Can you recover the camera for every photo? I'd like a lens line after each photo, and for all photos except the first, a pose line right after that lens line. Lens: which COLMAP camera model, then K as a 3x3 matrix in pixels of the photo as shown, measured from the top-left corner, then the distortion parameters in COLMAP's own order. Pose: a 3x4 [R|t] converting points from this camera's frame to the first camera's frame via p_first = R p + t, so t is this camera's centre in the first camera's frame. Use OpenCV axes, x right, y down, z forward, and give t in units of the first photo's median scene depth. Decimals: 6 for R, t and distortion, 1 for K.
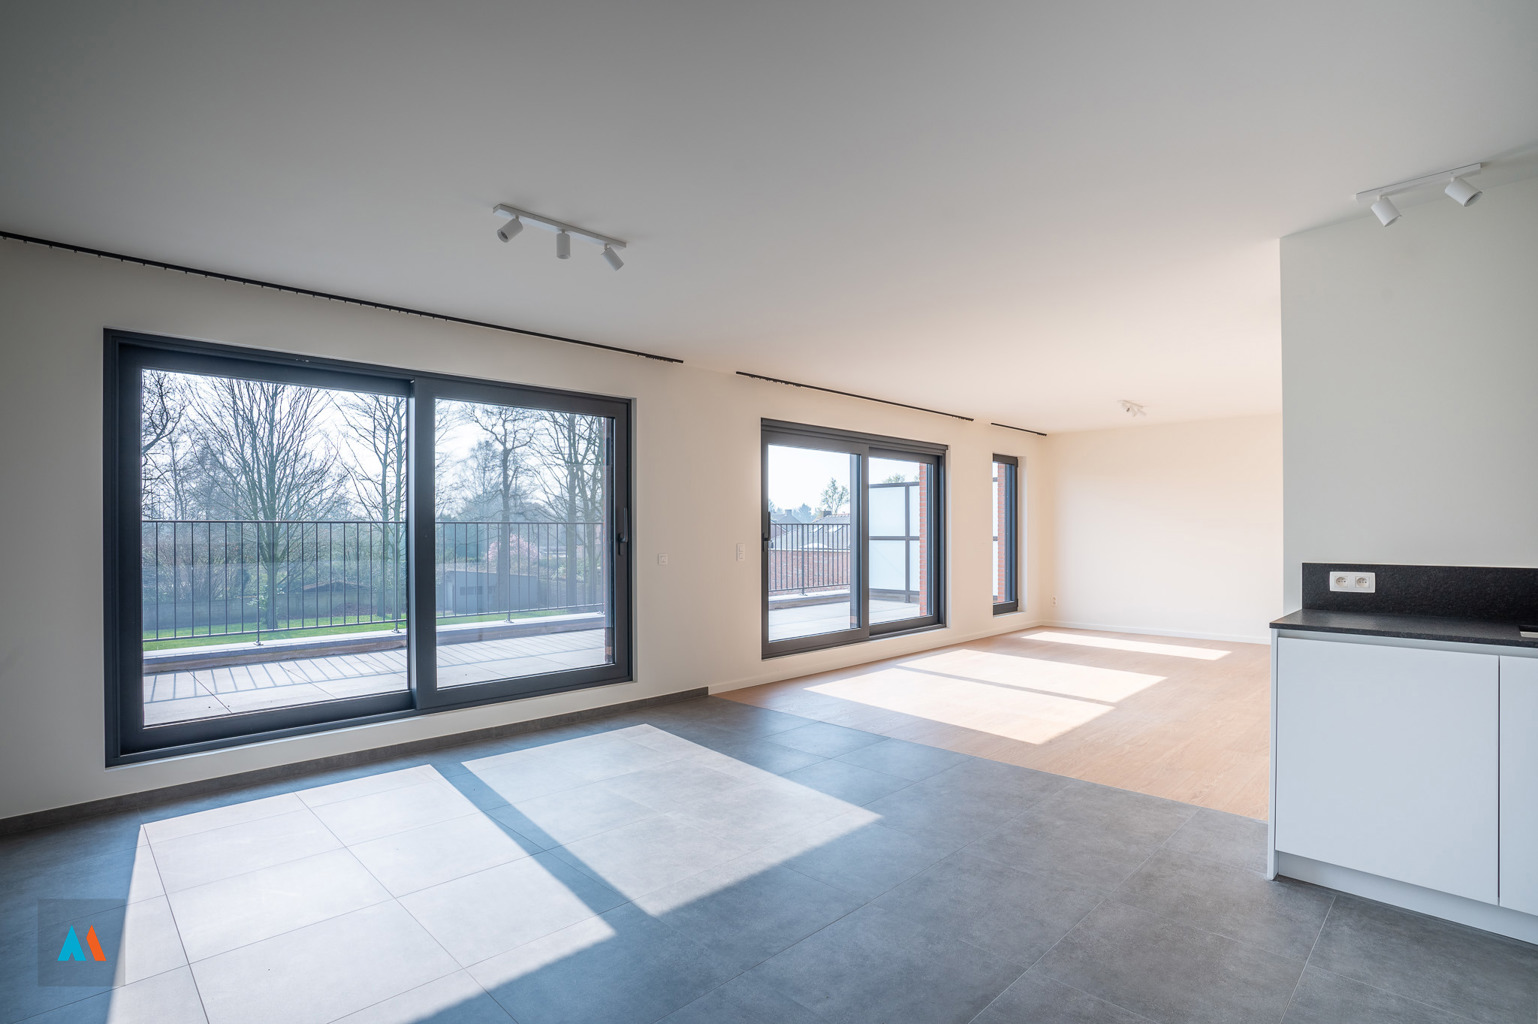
lens RADIAL K [[778.4, 0, 772.0], [0, 778.4, 527.5], [0, 0, 1]] dist [-0.002212, -0.000464]
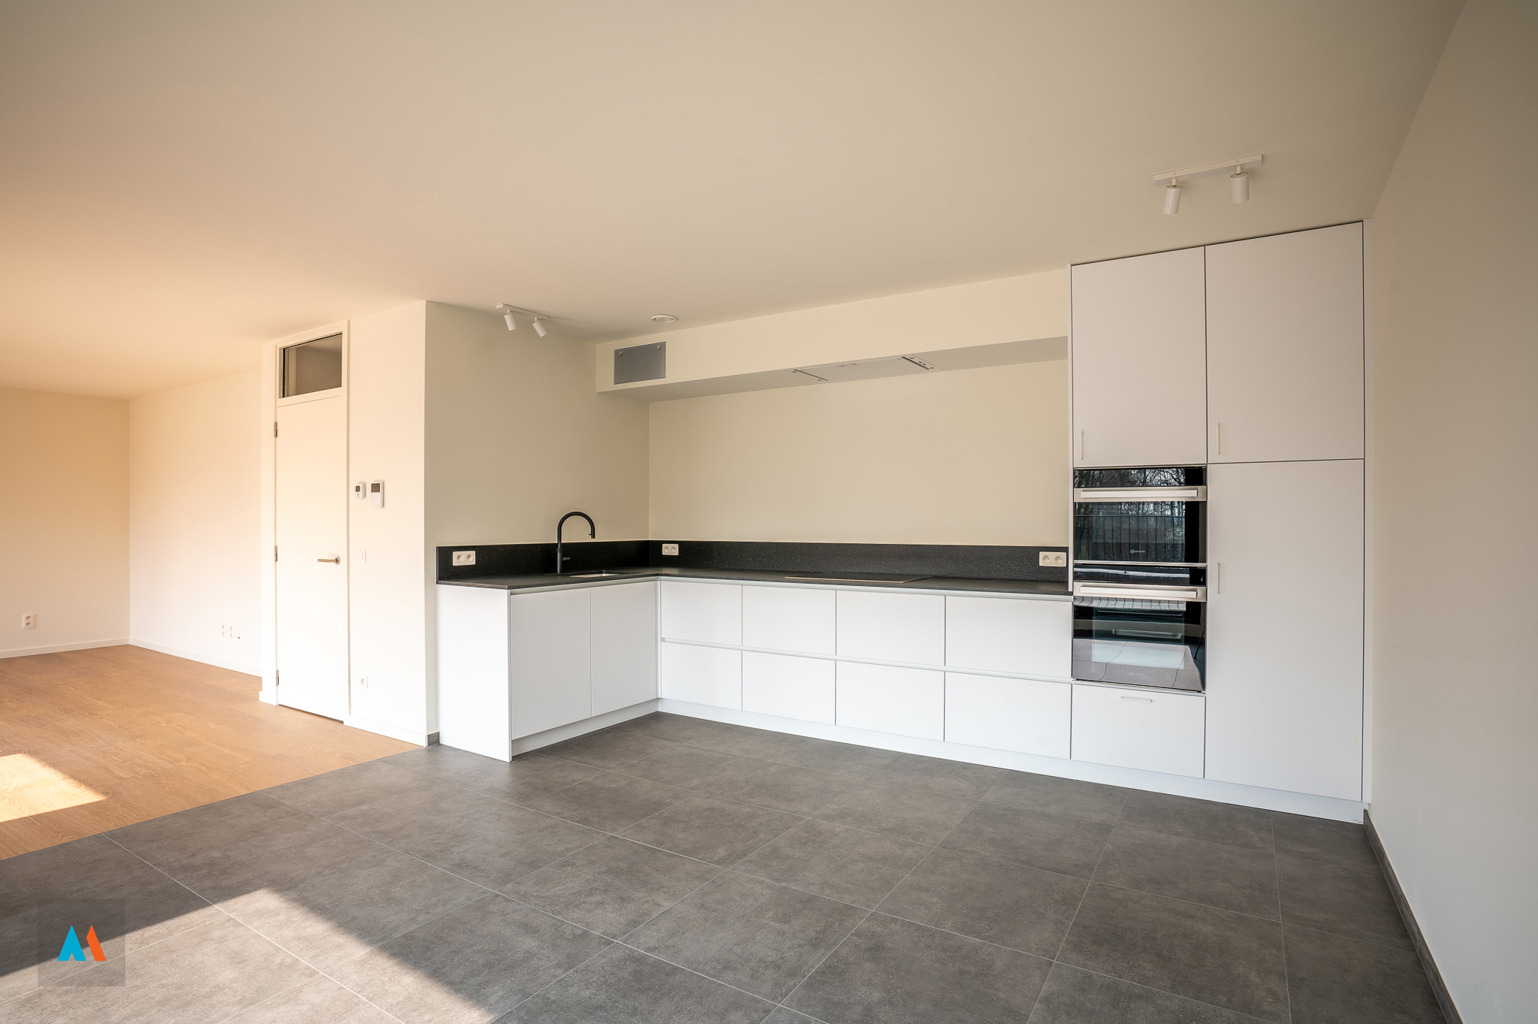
lens RADIAL K [[778.4, 0, 772.0], [0, 778.4, 527.5], [0, 0, 1]] dist [-0.002212, -0.000464]
pose [[-0.208243, -0.003342, 0.978071, -0.796874], [0.000196, 0.999994, 0.003459, 0.007462], [-0.978077, 0.000912, -0.208241, 0.733603]]
